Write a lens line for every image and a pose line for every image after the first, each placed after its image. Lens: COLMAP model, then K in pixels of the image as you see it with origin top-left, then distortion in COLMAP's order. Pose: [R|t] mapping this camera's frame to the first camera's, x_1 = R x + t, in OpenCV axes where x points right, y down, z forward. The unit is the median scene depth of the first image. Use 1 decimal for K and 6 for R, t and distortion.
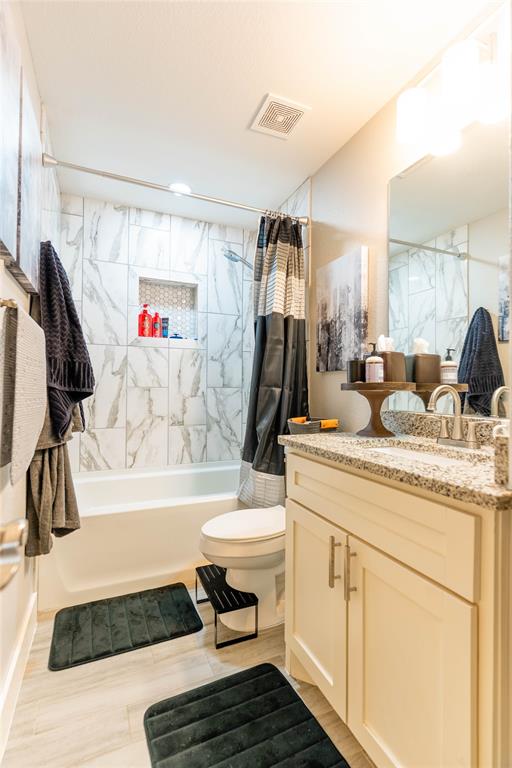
lens RADIAL K [[363.6, 0, 225.0], [0, 363.6, 384.6], [0, 0, 1]] dist [0.001529, -0.001097]
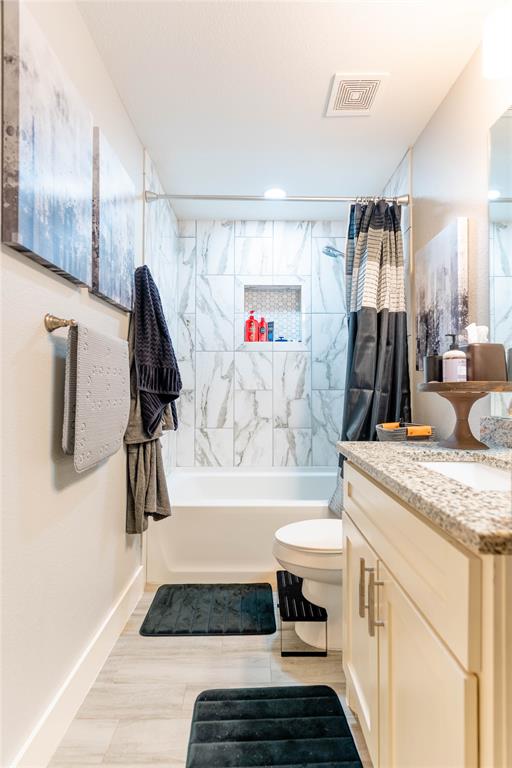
lens RADIAL K [[363.6, 0, 257.8], [0, 363.6, 385.7], [0, 0, 1]] dist [0.001529, -0.001097]
pose [[0.920476, -0.011285, -0.390637, 0.274060], [0.009333, 0.999933, -0.006894, 0.002937], [0.390688, 0.002700, 0.920519, 0.062313]]
